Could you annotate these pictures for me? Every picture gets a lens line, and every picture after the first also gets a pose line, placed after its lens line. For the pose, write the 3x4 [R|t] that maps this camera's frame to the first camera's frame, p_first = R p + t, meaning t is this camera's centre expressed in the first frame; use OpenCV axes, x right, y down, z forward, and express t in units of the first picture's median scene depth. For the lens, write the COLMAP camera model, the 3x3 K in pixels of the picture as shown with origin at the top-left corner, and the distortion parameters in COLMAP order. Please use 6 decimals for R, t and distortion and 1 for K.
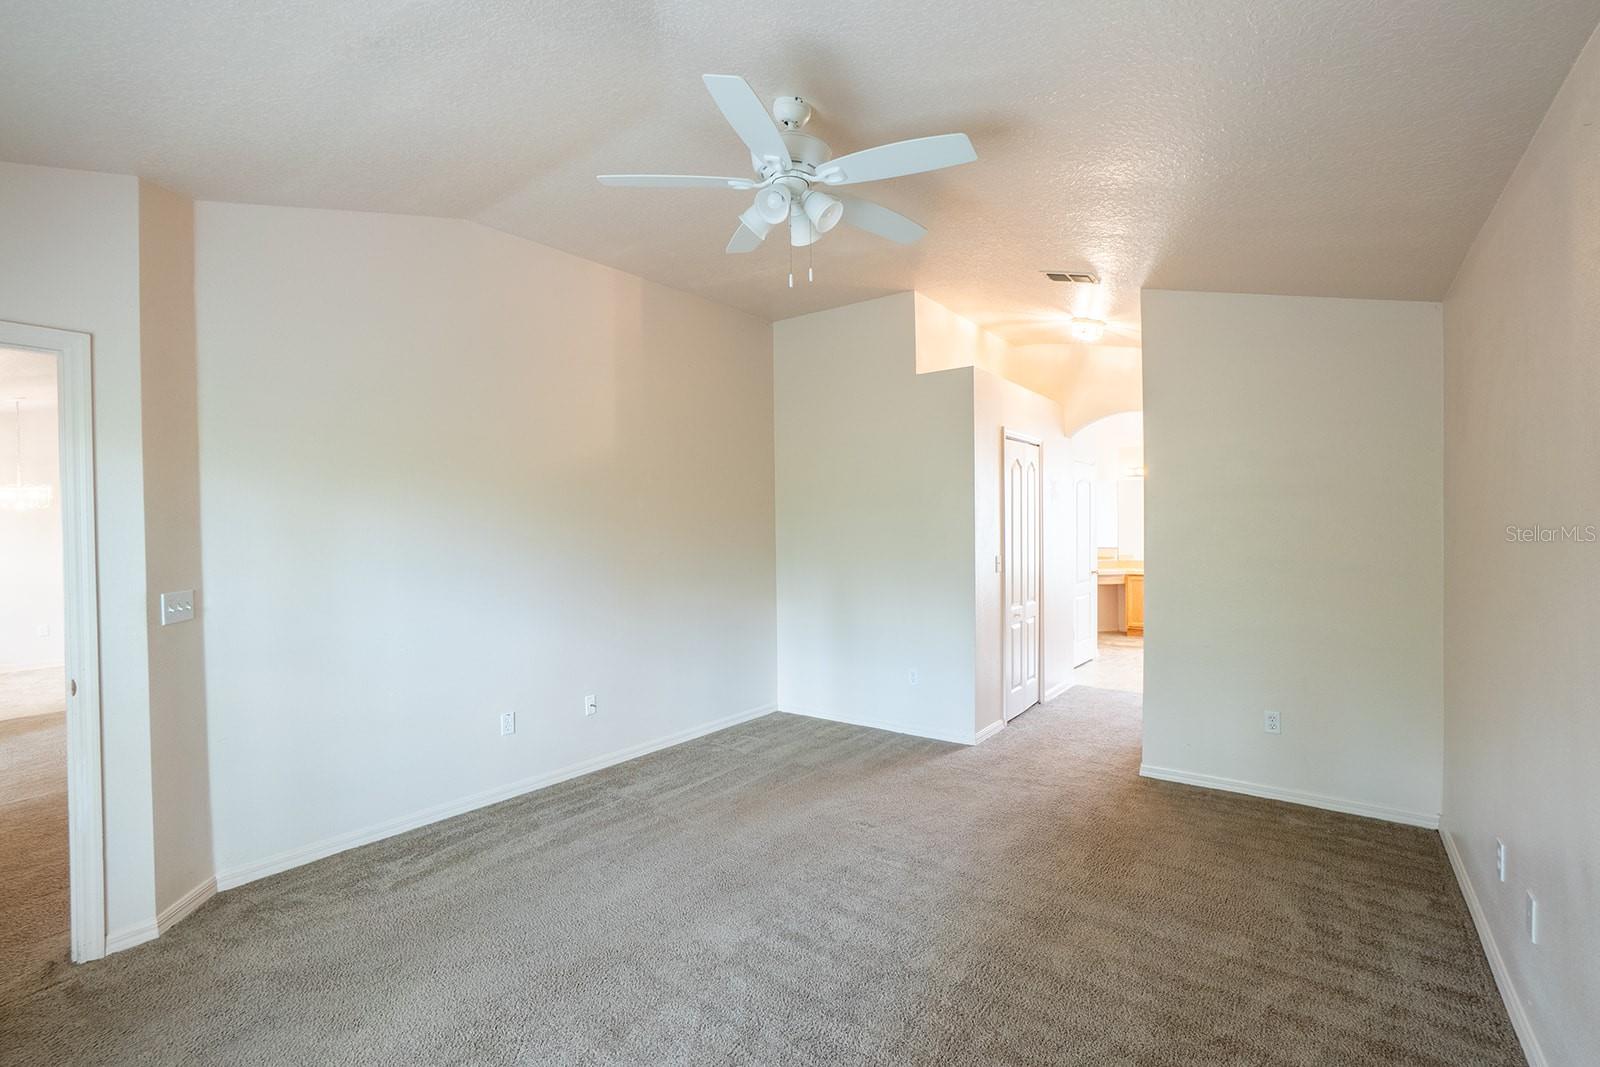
lens RADIAL K [[710.8, 0, 798.0], [0, 710.8, 530.9], [0, 0, 1]] dist [-0.062473, 0.022326]
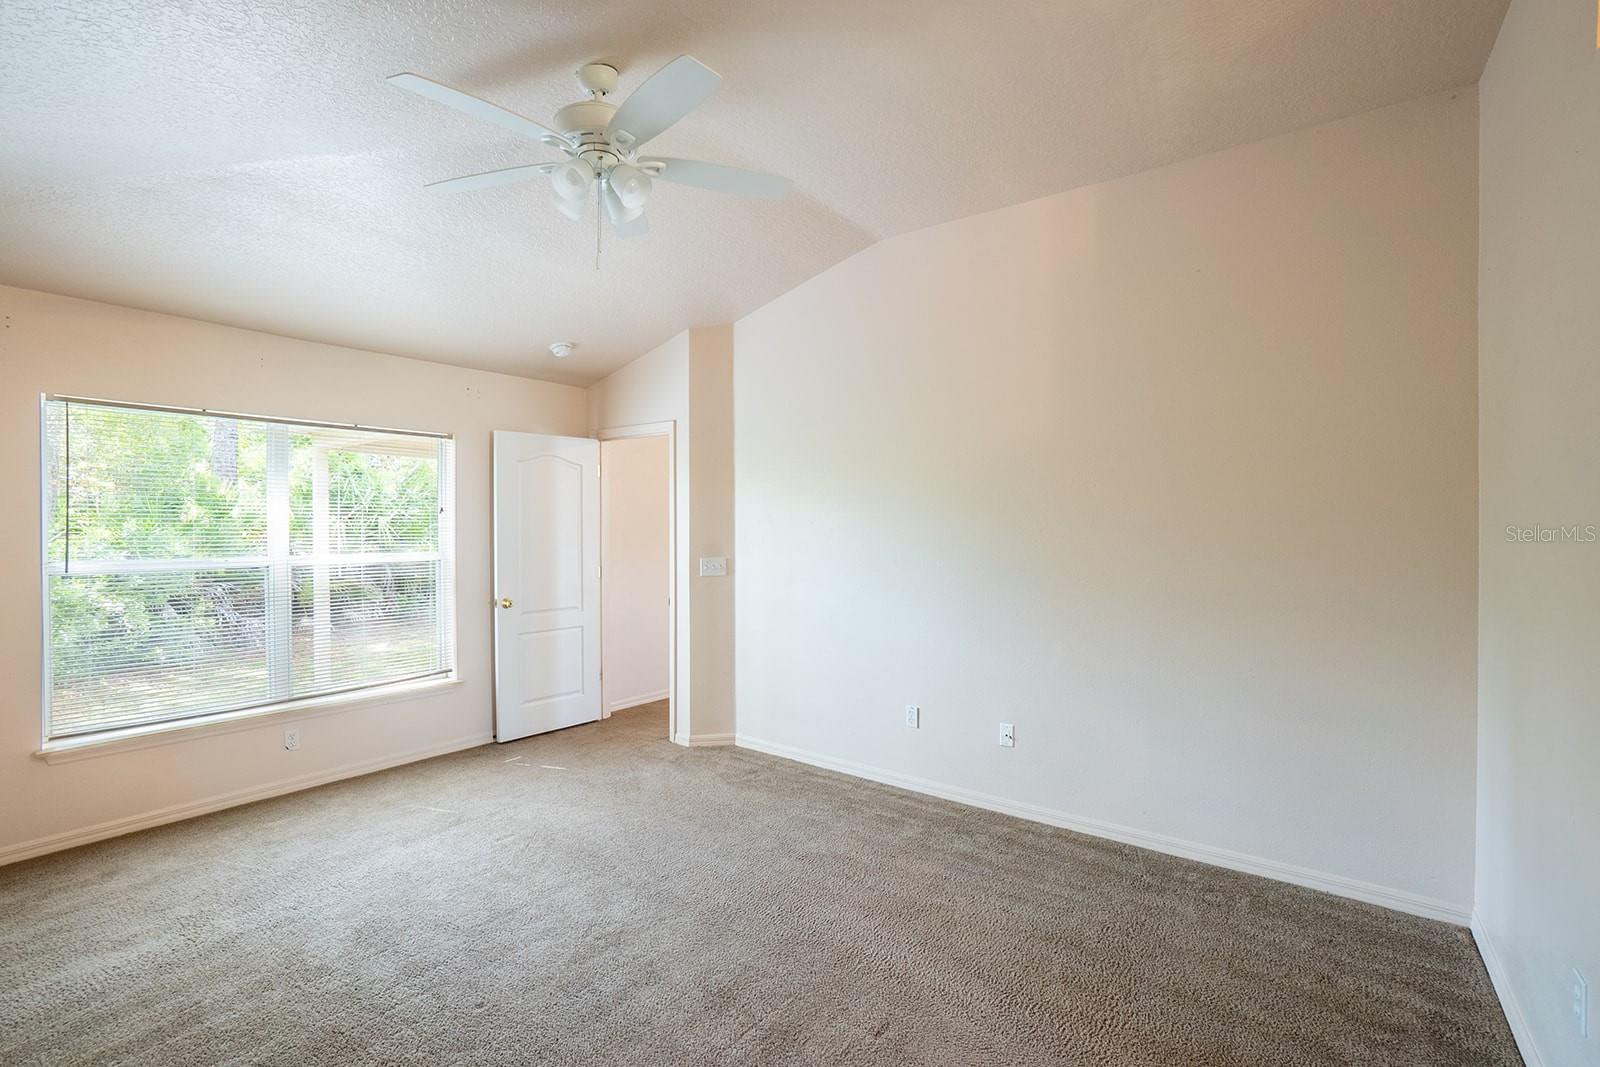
lens RADIAL K [[710.8, 0, 798.0], [0, 710.8, 530.9], [0, 0, 1]] dist [-0.062473, 0.022326]
pose [[-0.003880, 0.016705, -0.999853, 0.637684], [-0.010109, 0.999809, 0.016744, -0.008626], [0.999941, 0.010173, -0.003710, 0.887224]]
